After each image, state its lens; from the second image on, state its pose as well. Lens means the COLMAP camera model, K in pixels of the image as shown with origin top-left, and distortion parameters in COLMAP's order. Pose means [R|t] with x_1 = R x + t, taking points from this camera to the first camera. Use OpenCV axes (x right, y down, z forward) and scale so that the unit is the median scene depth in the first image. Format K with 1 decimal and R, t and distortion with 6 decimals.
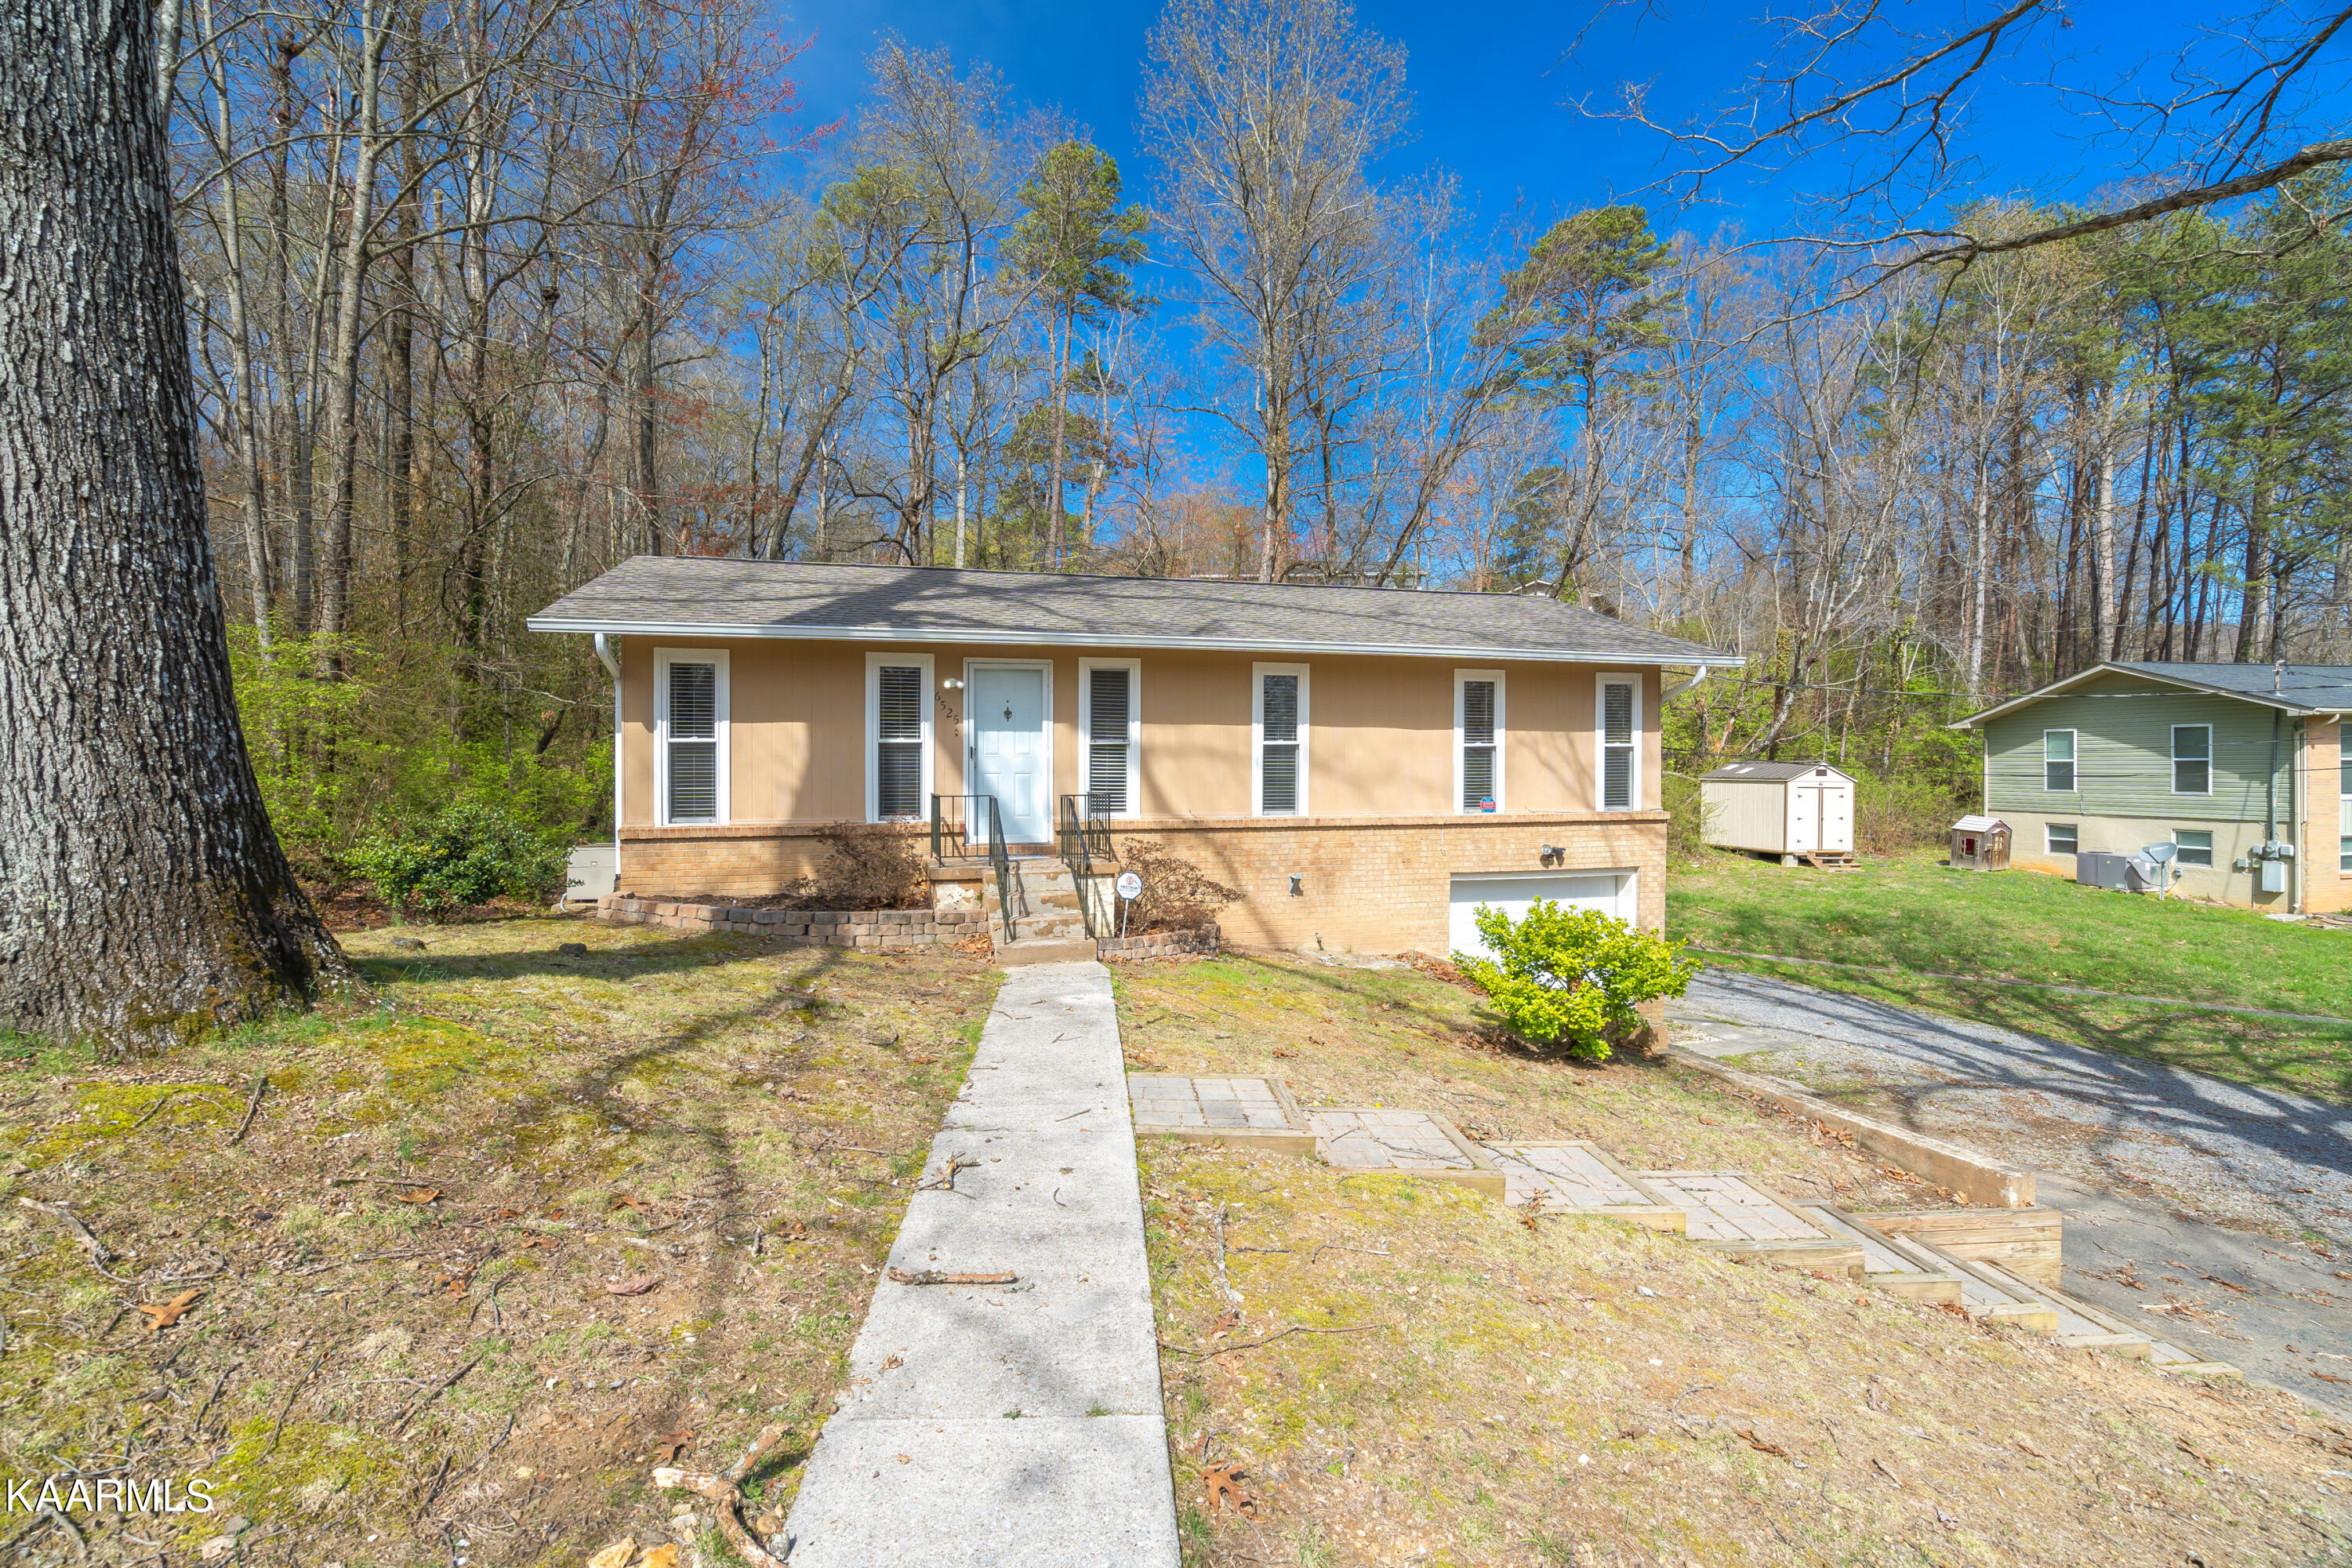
lens RADIAL K [[1075.7, 0, 1240.1], [0, 1075.7, 796.5], [0, 0, 1]] dist [-0.007961, 0.001808]
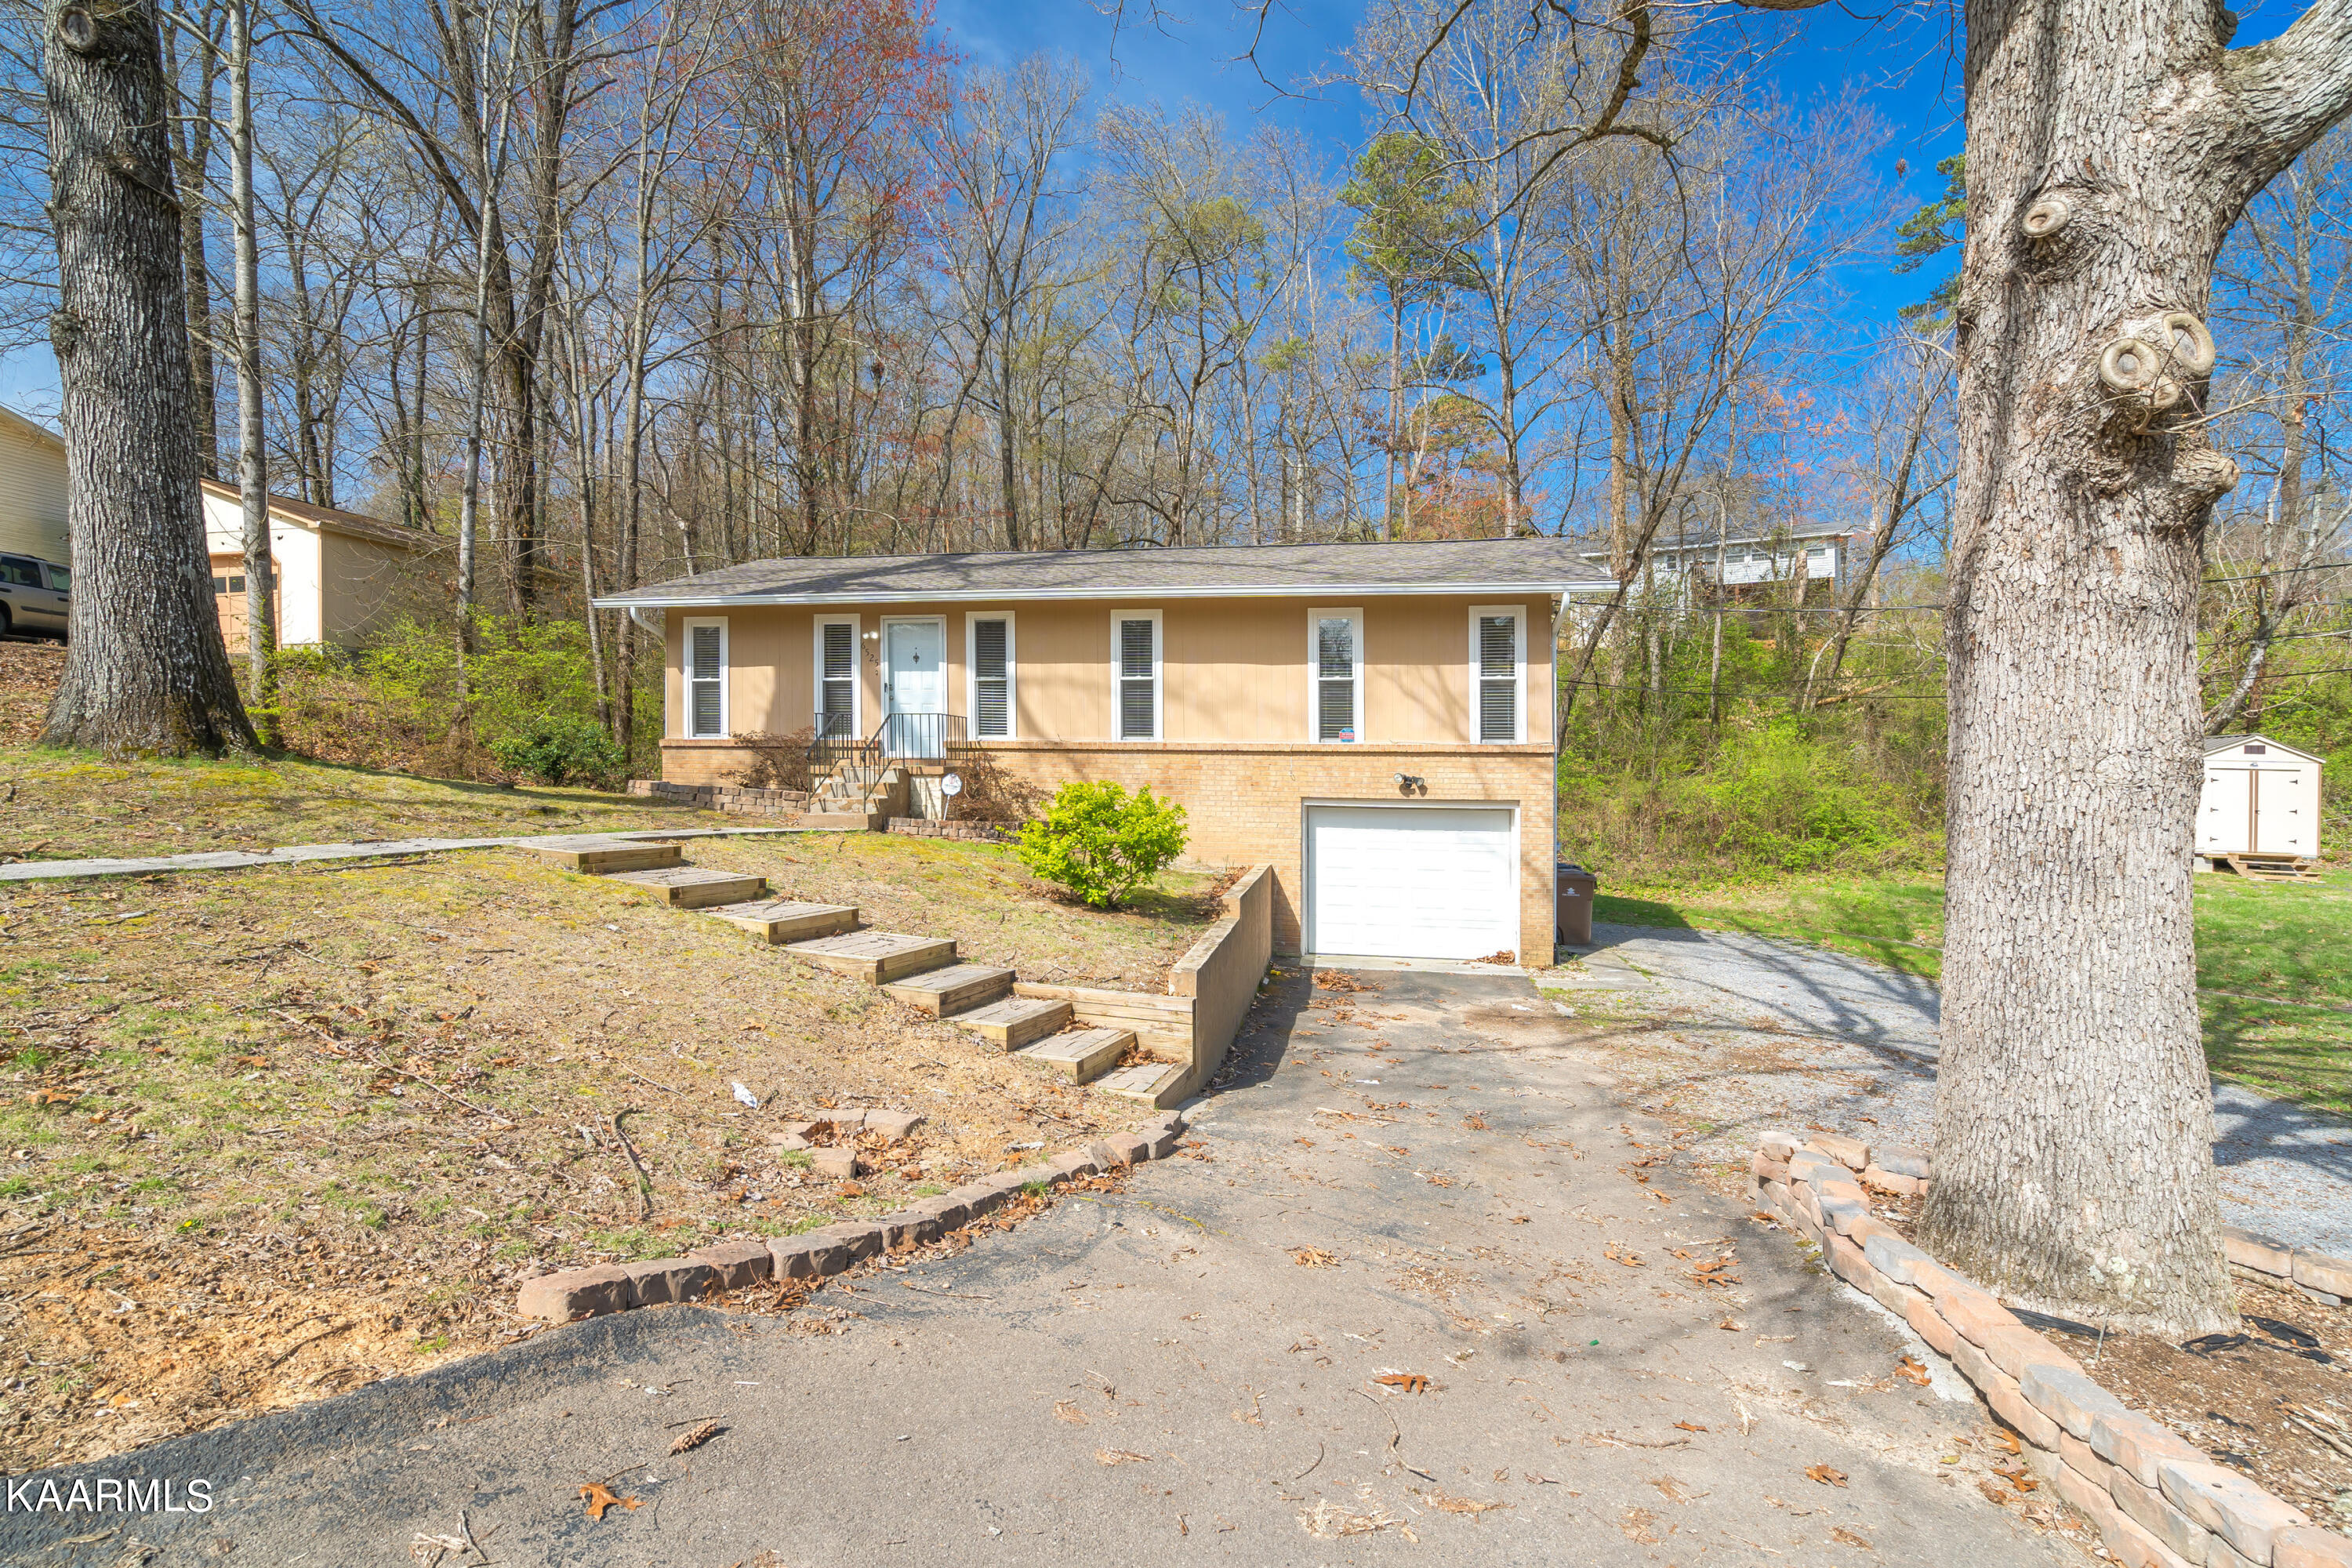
lens RADIAL K [[1075.7, 0, 1158.0], [0, 1075.7, 795.2], [0, 0, 1]] dist [-0.007961, 0.001808]
pose [[0.902688, 0.020191, -0.429822, 0.618699], [-0.019593, 0.999791, 0.005817, 0.076778], [0.429849, 0.003171, 0.902895, -0.046072]]
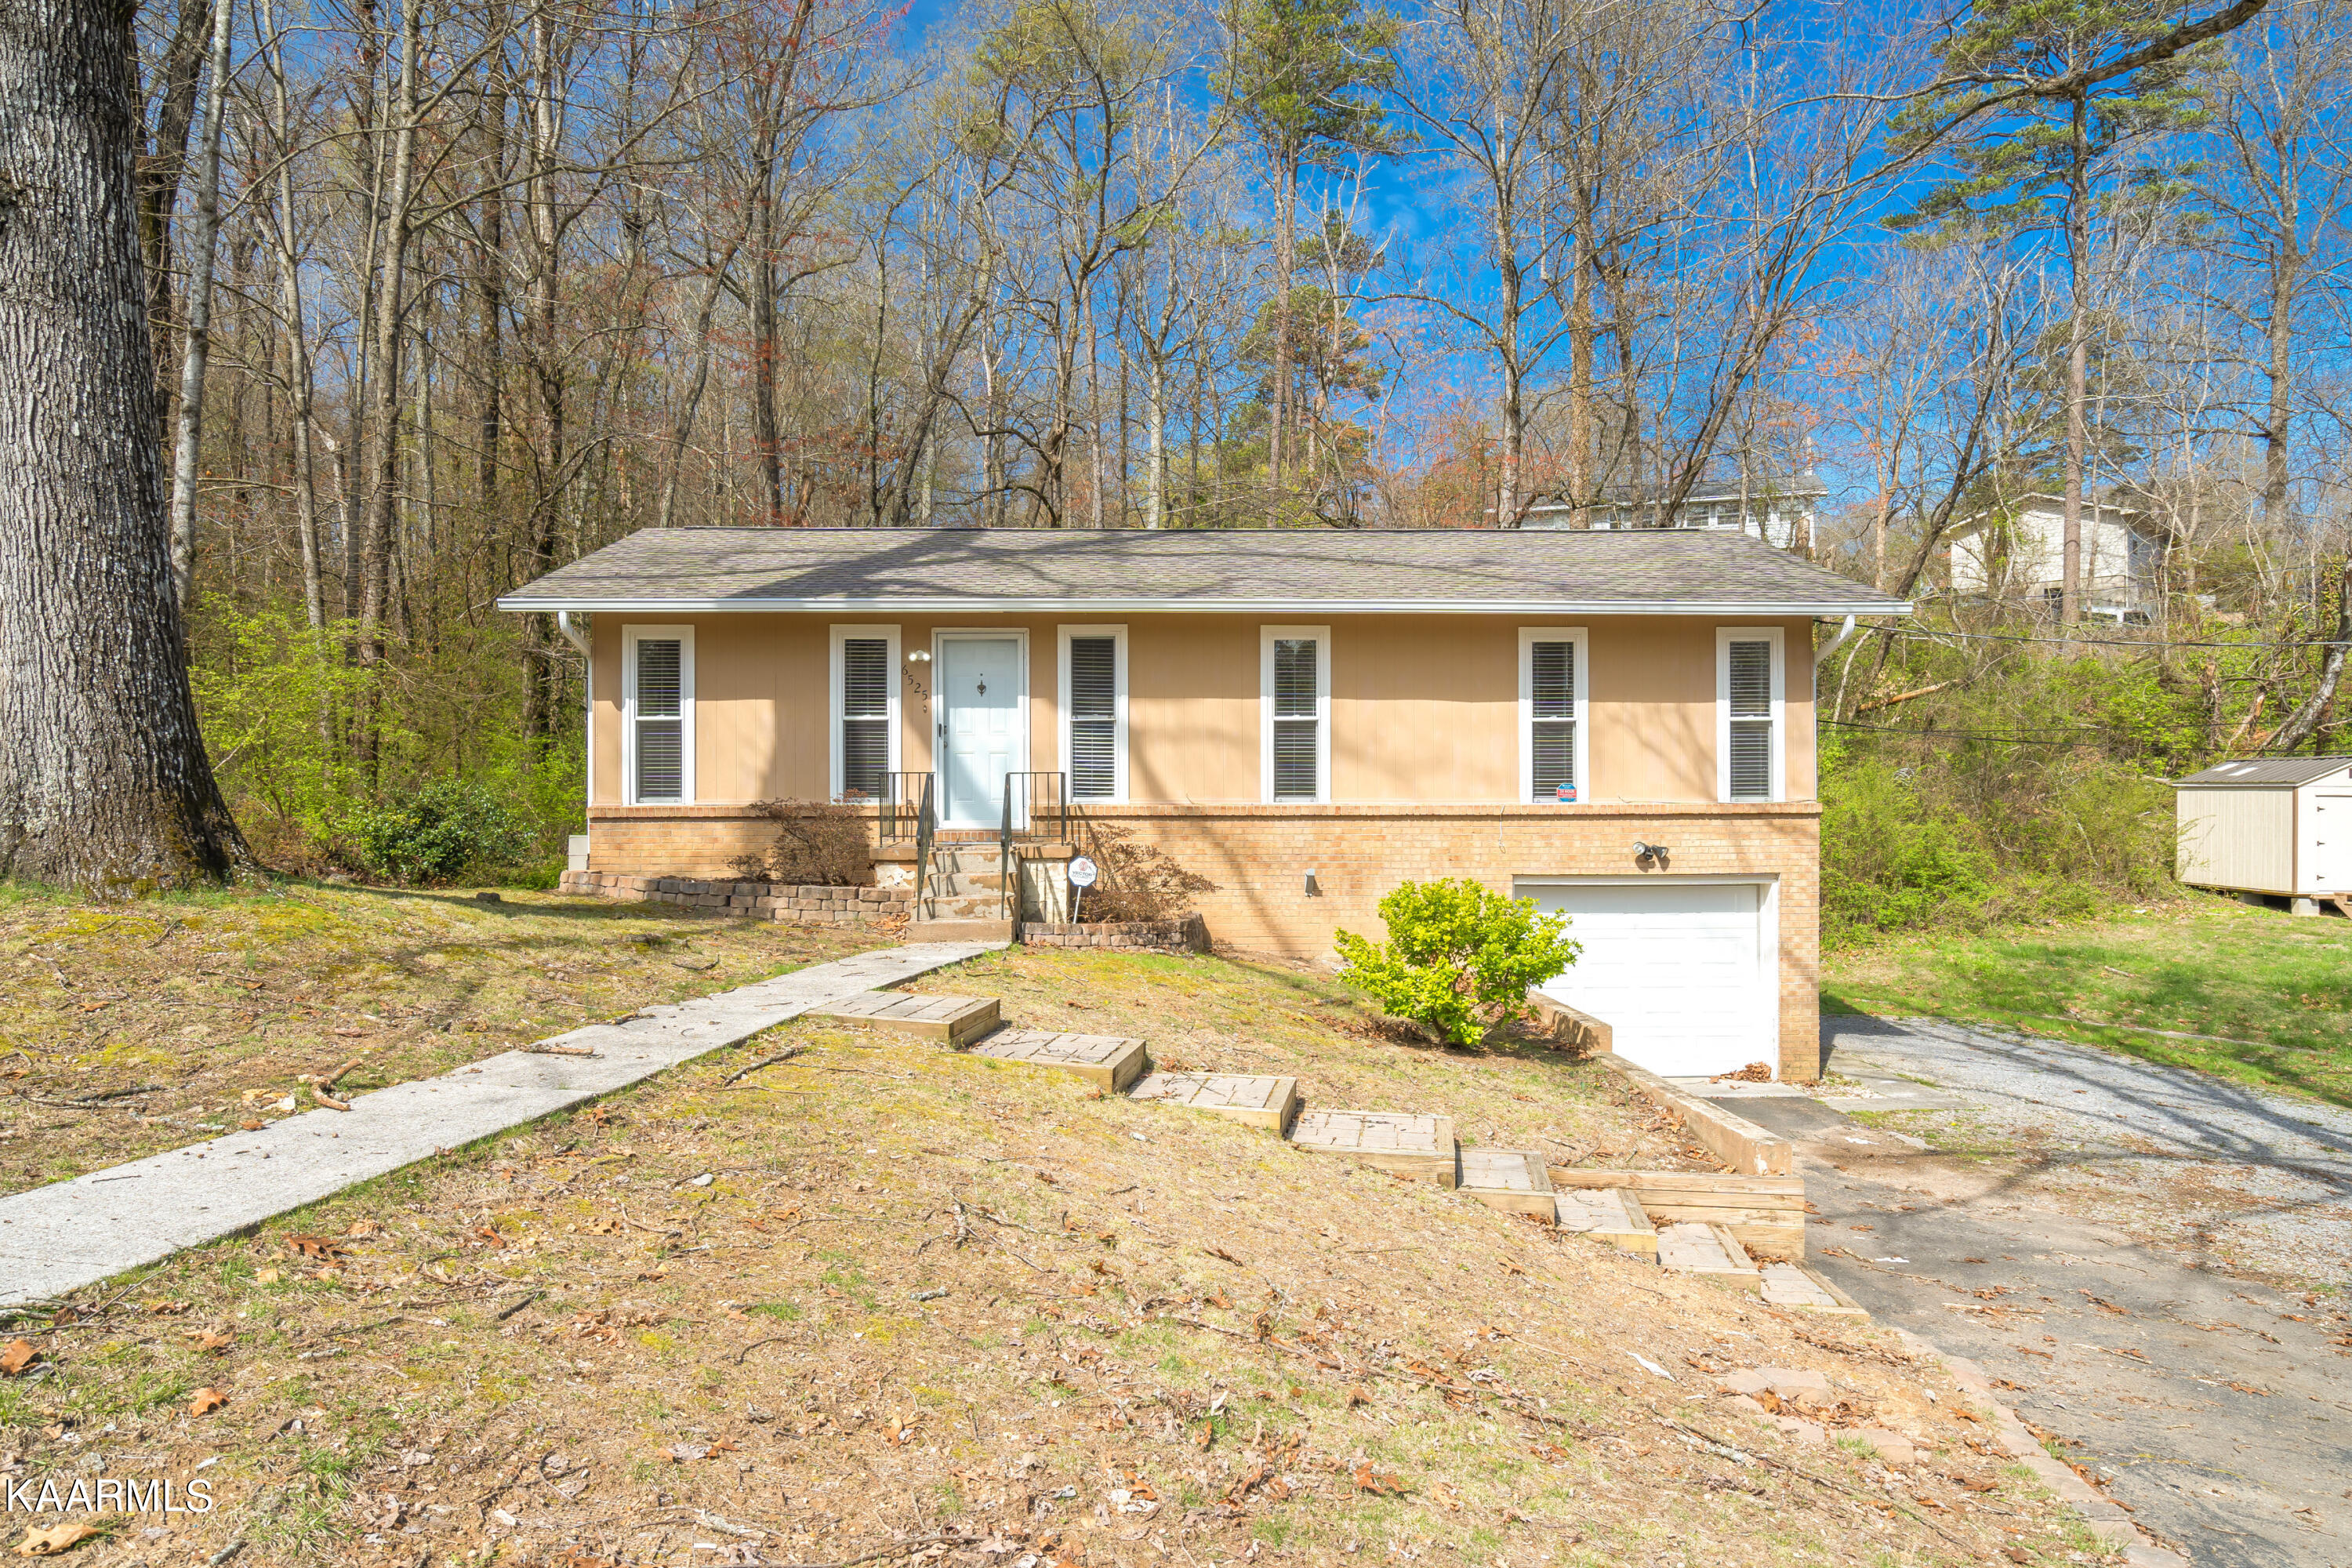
lens RADIAL K [[1502.9, 0, 1224.2], [0, 1502.9, 812.1], [0, 0, 1]] dist [0.010179, -0.007071]
pose [[0.973517, 0.002871, -0.228598, 0.283778], [-0.004427, 0.999970, -0.006294, 0.036682], [0.228574, 0.007140, 0.973500, -0.203708]]
